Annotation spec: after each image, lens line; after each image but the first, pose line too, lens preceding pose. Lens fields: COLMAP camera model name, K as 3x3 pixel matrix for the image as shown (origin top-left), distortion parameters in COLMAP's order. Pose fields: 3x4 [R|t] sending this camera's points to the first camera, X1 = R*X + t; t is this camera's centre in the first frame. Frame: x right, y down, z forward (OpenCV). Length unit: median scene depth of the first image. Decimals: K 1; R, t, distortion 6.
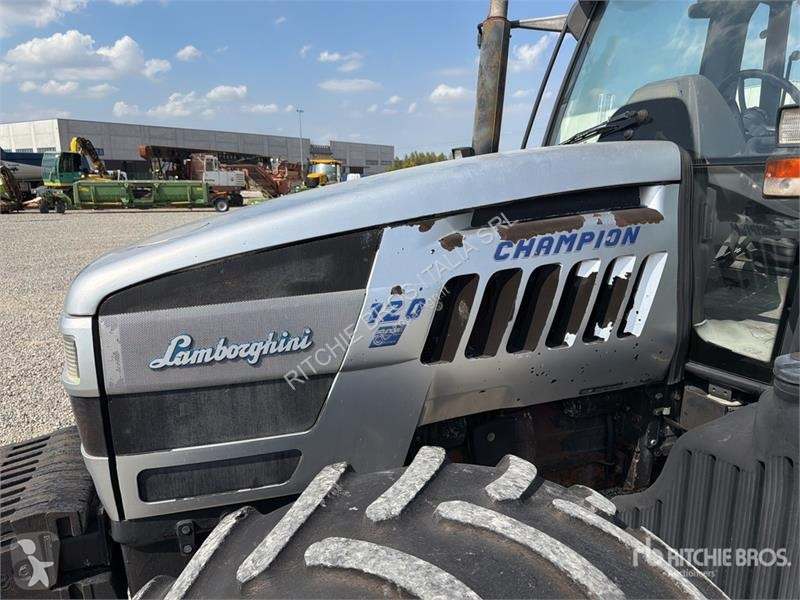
lens RADIAL K [[568.0, 0, 395.9], [0, 568.0, 305.1], [0, 0, 1]] dist [0.094533, -0.154171]
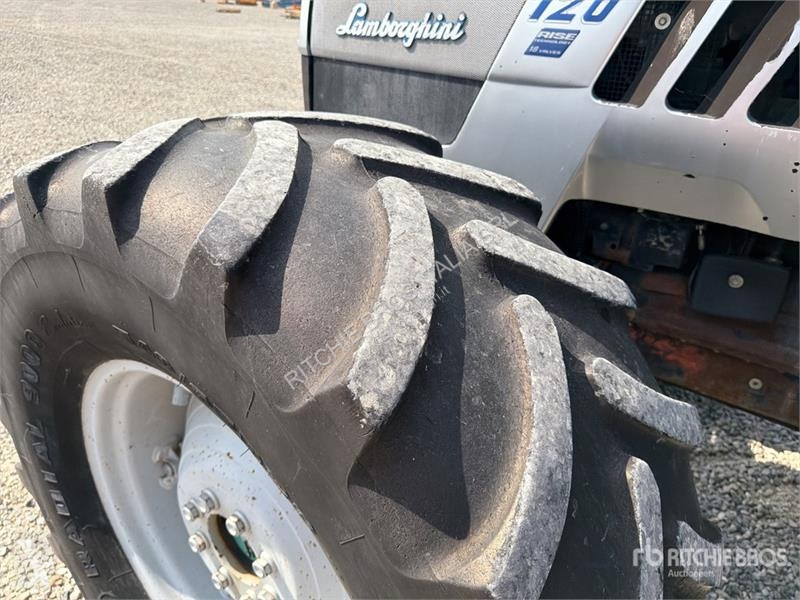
lens RADIAL K [[568.0, 0, 395.9], [0, 568.0, 305.1], [0, 0, 1]] dist [0.094533, -0.154171]
pose [[0.576763, 0.415918, -0.703105, 0.505861], [-0.239597, 0.908962, 0.341149, 0.147722], [0.780985, -0.028301, 0.623908, 0.331878]]
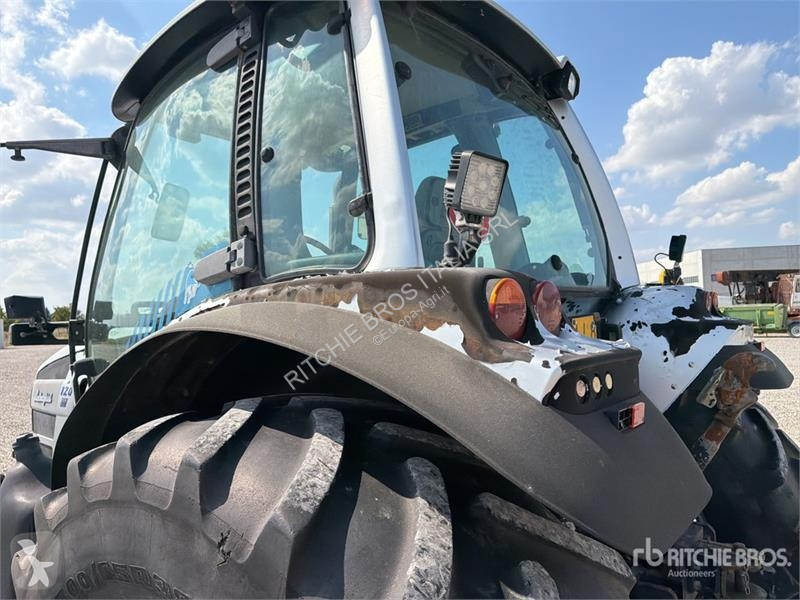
lens RADIAL K [[570.6, 0, 400.0], [0, 570.6, 300.0], [0, 0, 1]] dist [-0.000932, -0.010235]
pose [[0.499438, -0.042814, -0.865291, 2.338335], [-0.148380, 0.979793, -0.134123, -0.212306], [0.853549, 0.195379, 0.482993, 0.905180]]
